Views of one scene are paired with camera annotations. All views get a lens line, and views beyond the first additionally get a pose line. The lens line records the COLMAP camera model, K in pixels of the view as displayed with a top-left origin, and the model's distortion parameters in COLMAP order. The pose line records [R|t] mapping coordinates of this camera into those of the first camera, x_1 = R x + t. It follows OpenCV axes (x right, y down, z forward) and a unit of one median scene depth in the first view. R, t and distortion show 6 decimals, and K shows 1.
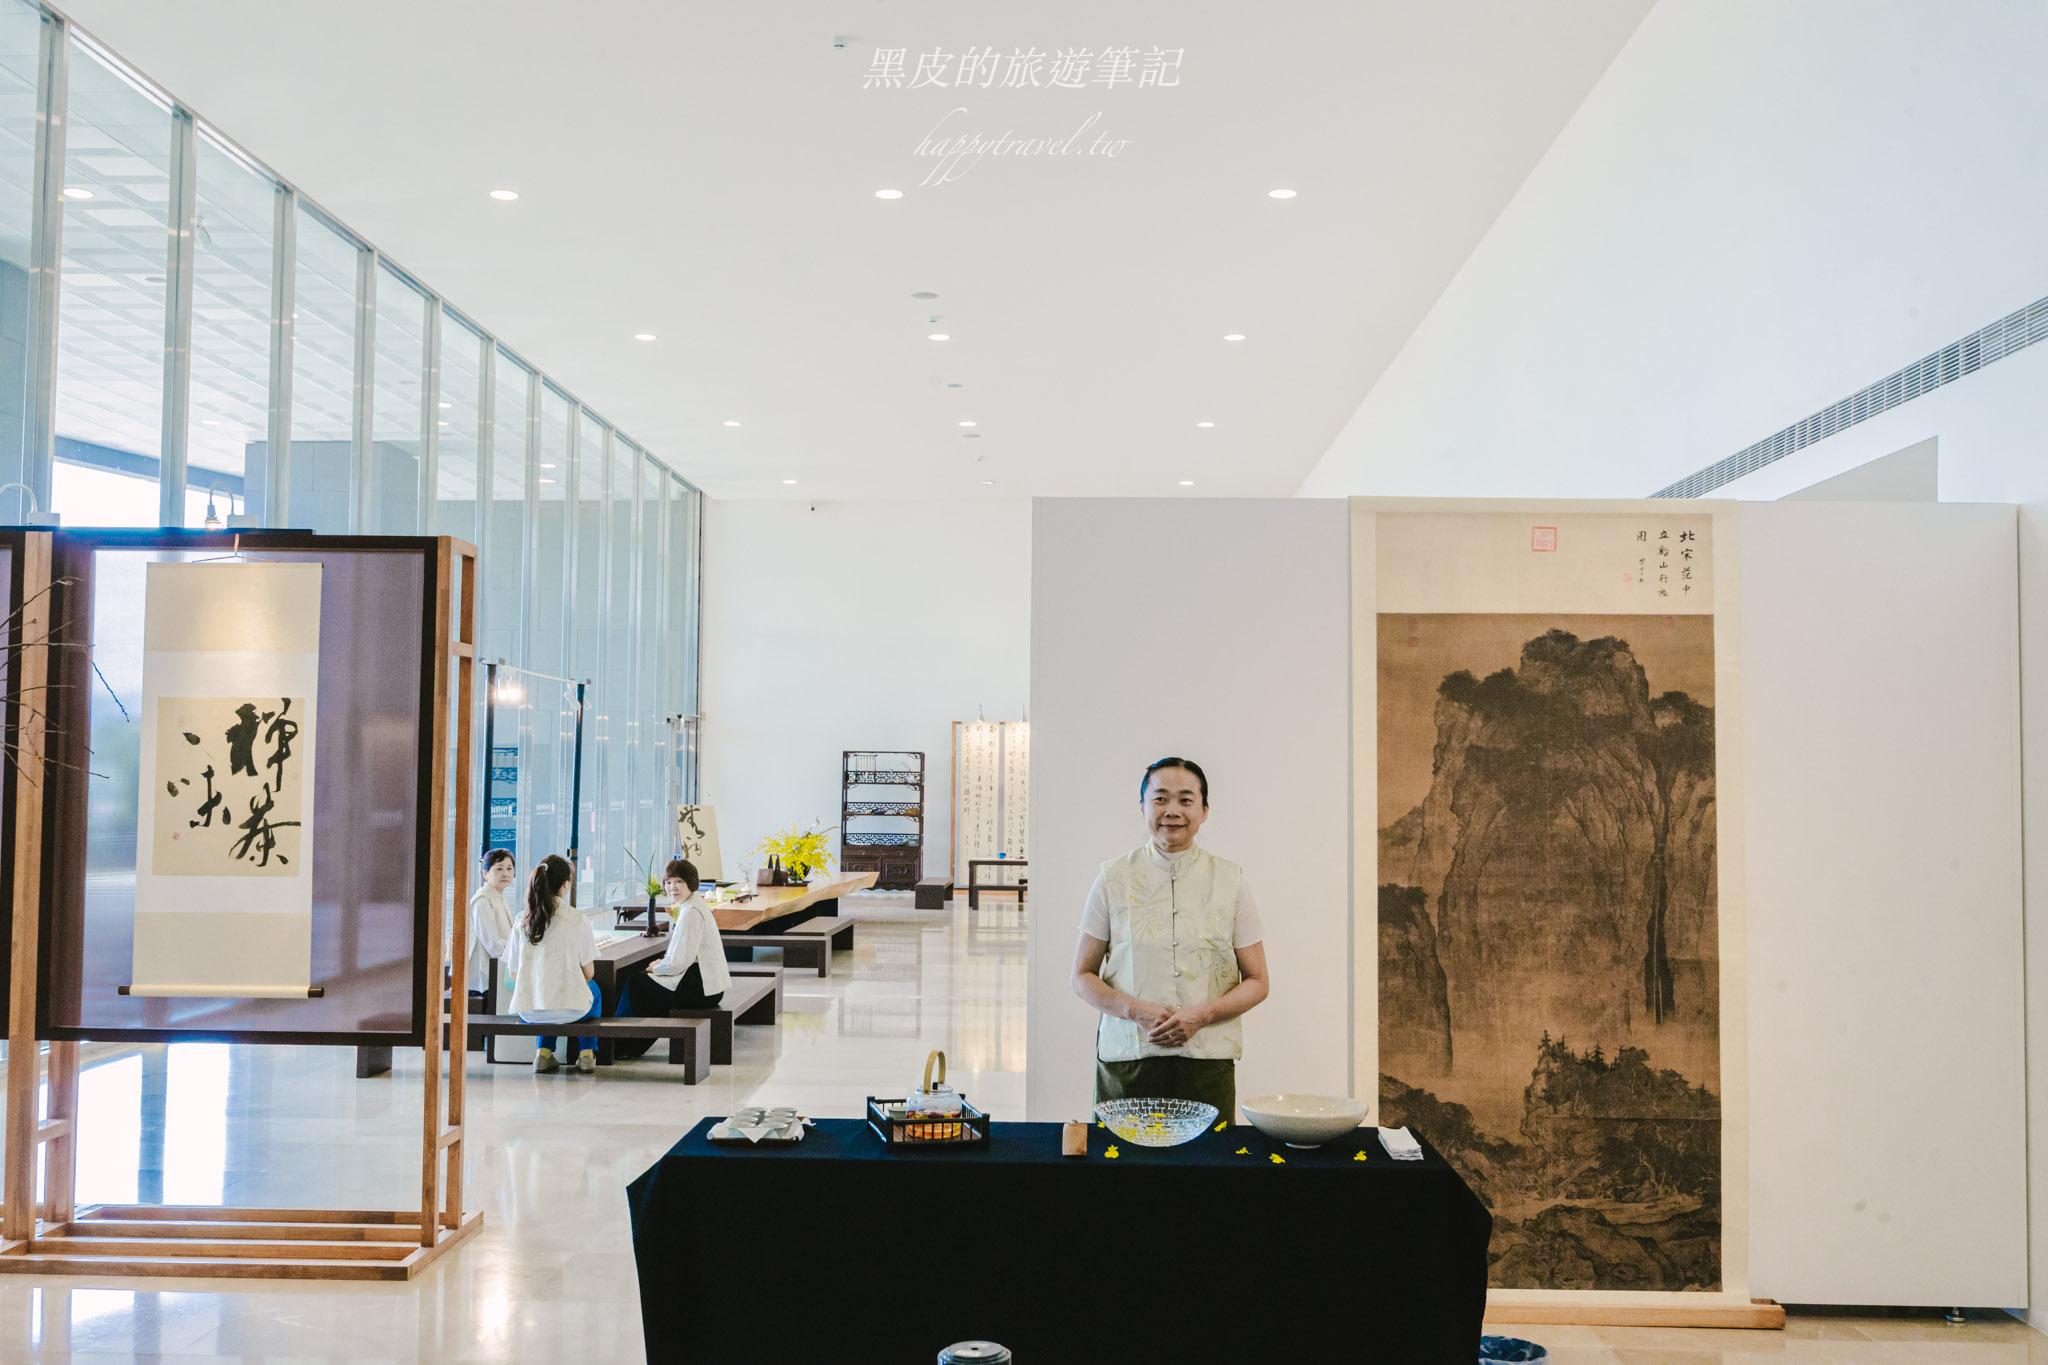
lens RADIAL K [[2038.8, 0, 1022.9], [0, 2038.8, 682.0], [0, 0, 1]] dist [-0.001315, 0.000000]
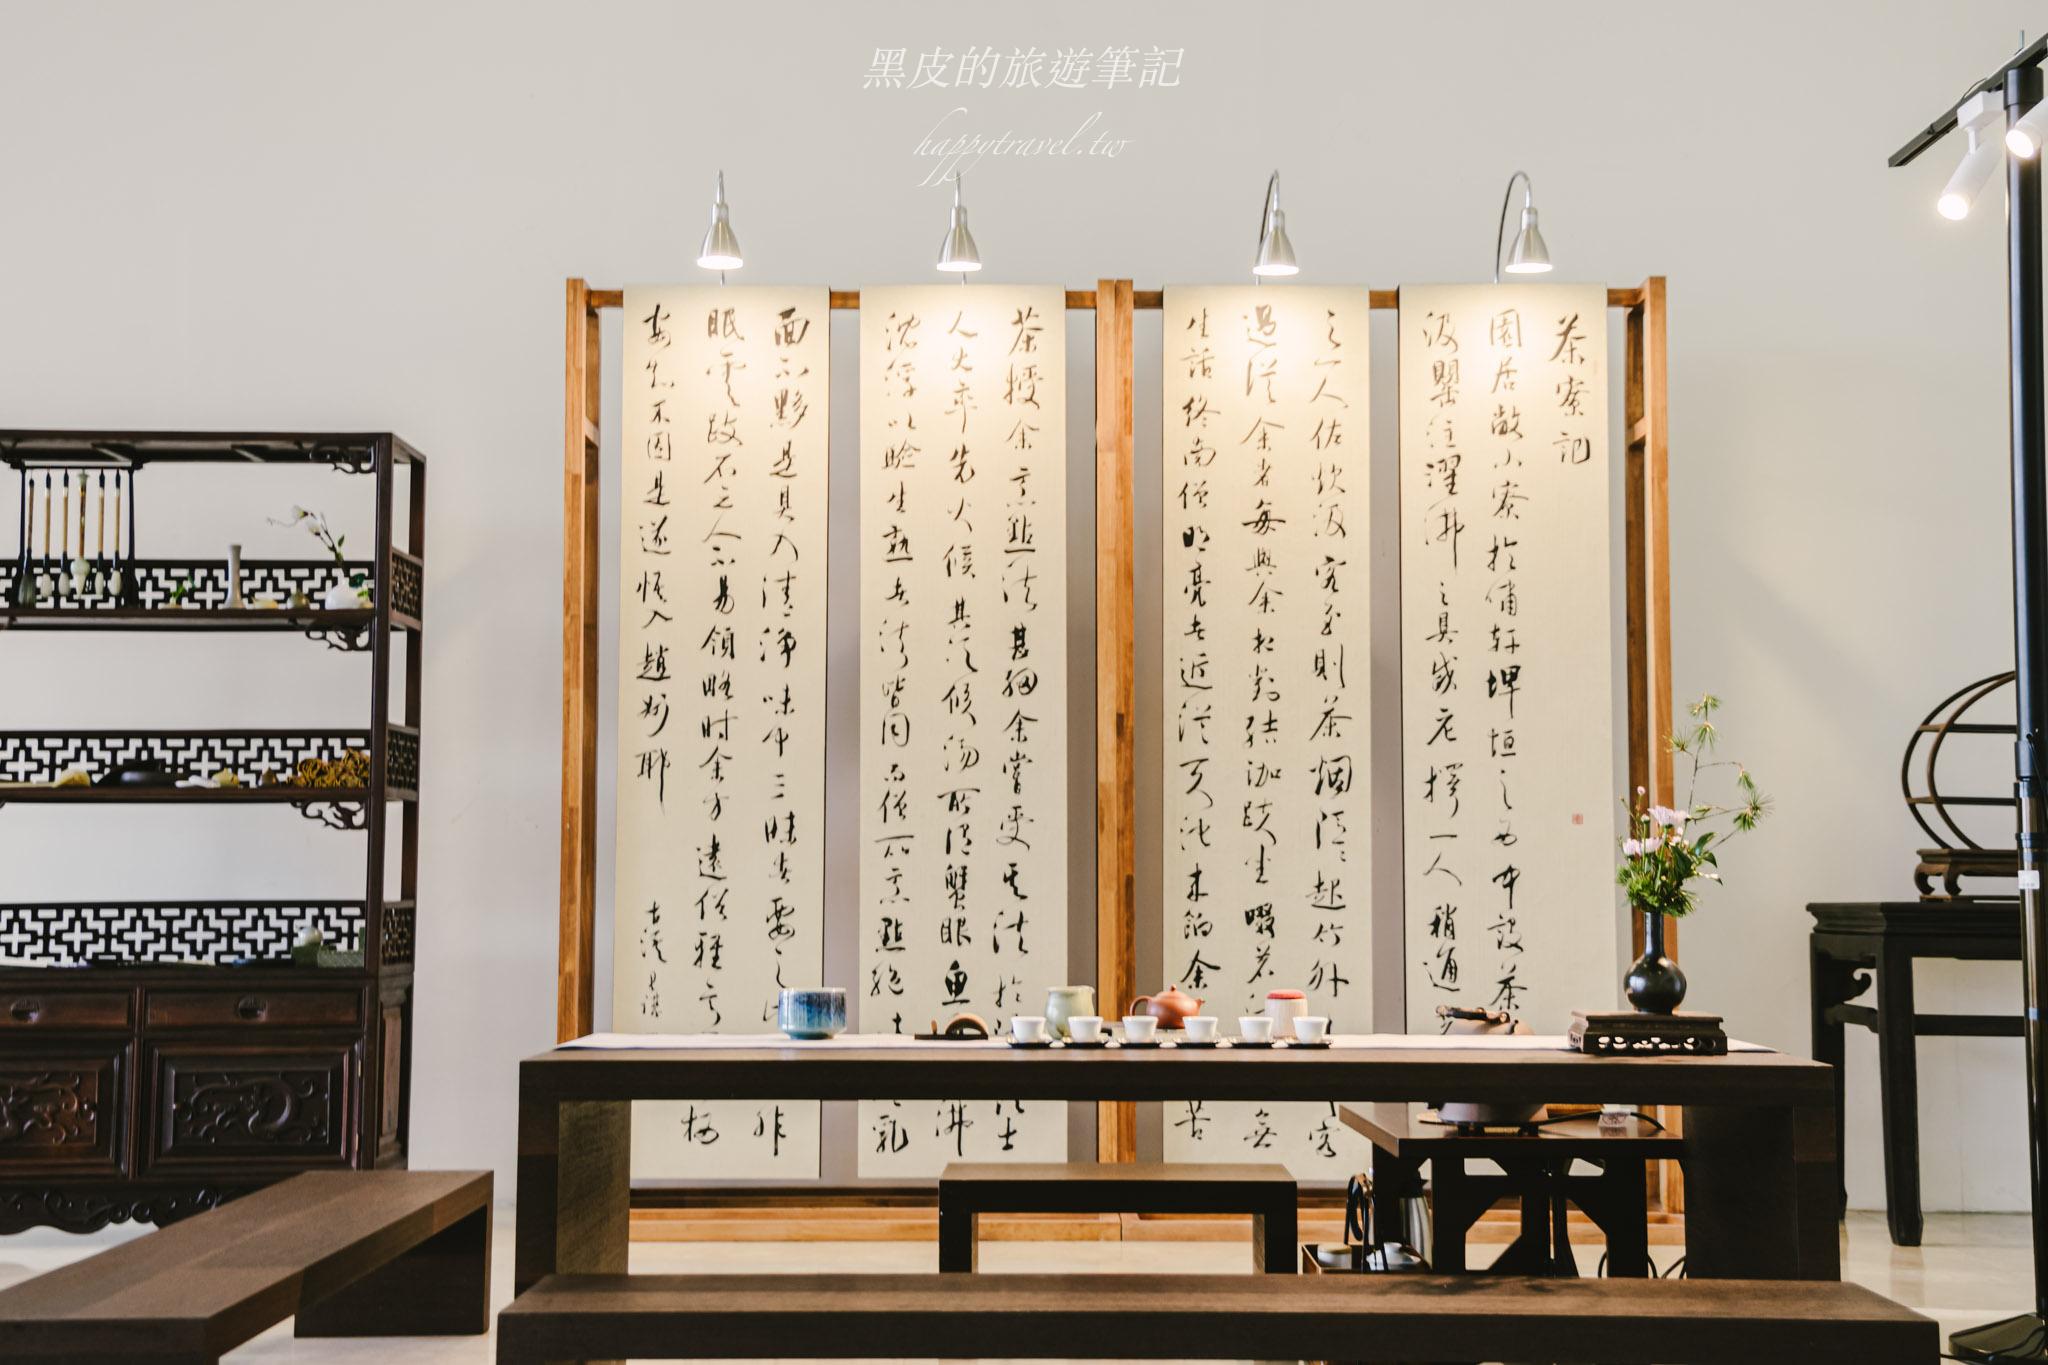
lens RADIAL K [[2796.3, 0, 1022.4], [0, 2796.3, 679.4], [0, 0, 1]] dist [0.149202, 0.000000]
pose [[0.999532, -0.008181, 0.029469, -0.001789], [0.008986, 0.999588, -0.027278, 0.062277], [-0.029233, 0.027530, 0.999193, 0.747026]]
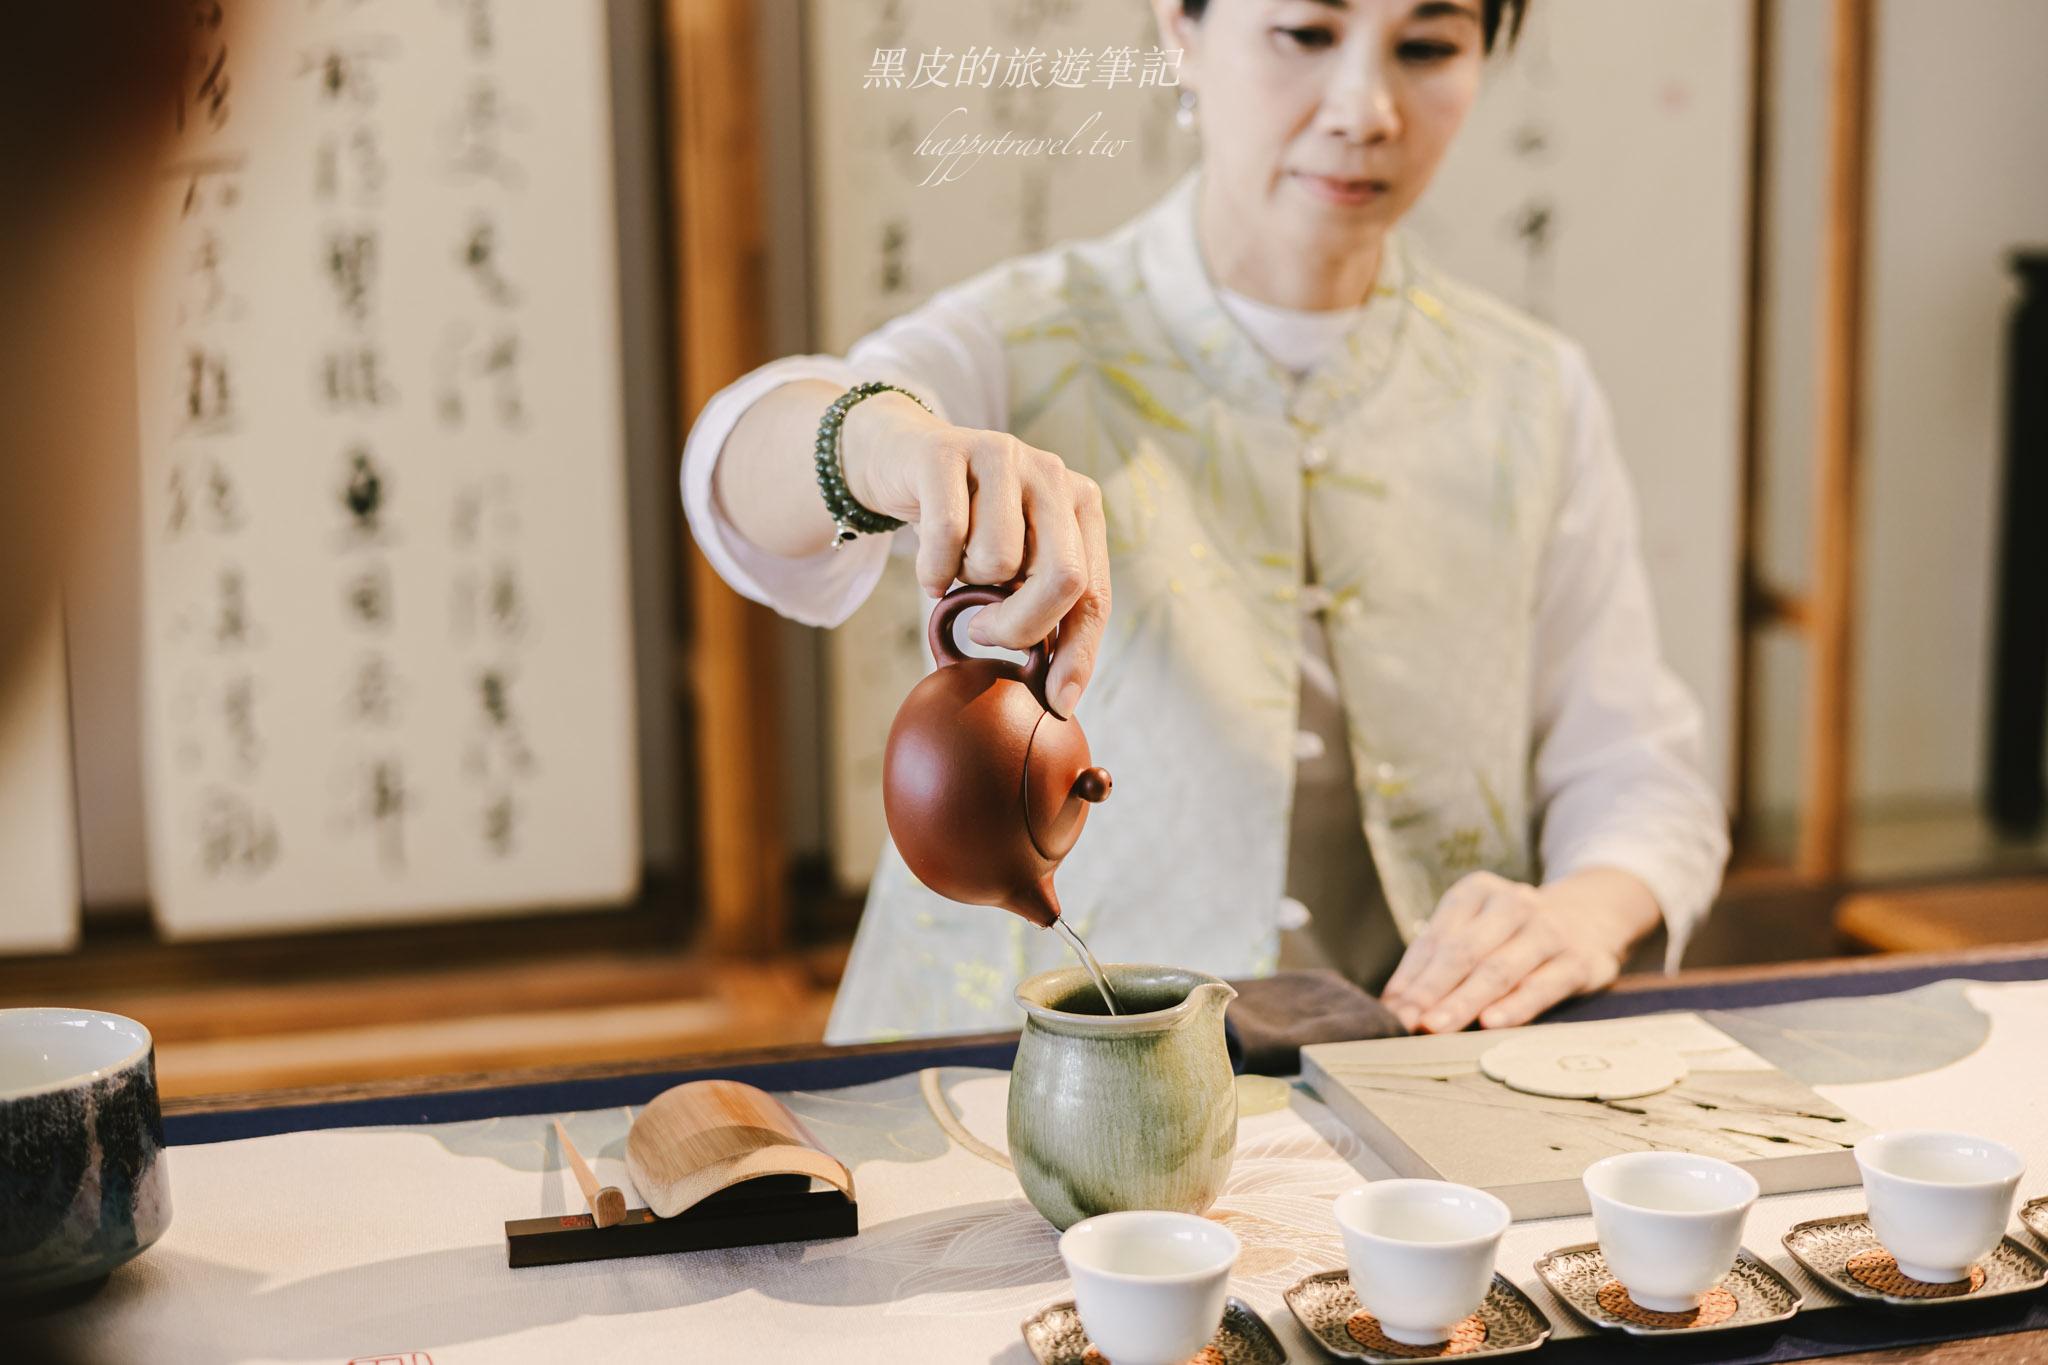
lens RADIAL K [[2973.3, 0, 1072.6], [0, 2973.3, 724.0], [0, 0, 1]] dist [0.049350, 0.000000]
pose [[0.958359, -0.068997, 0.277107, -0.006998], [0.002773, 0.972575, 0.232572, 0.063968], [-0.285554, -0.222119, 0.932267, 0.878465]]
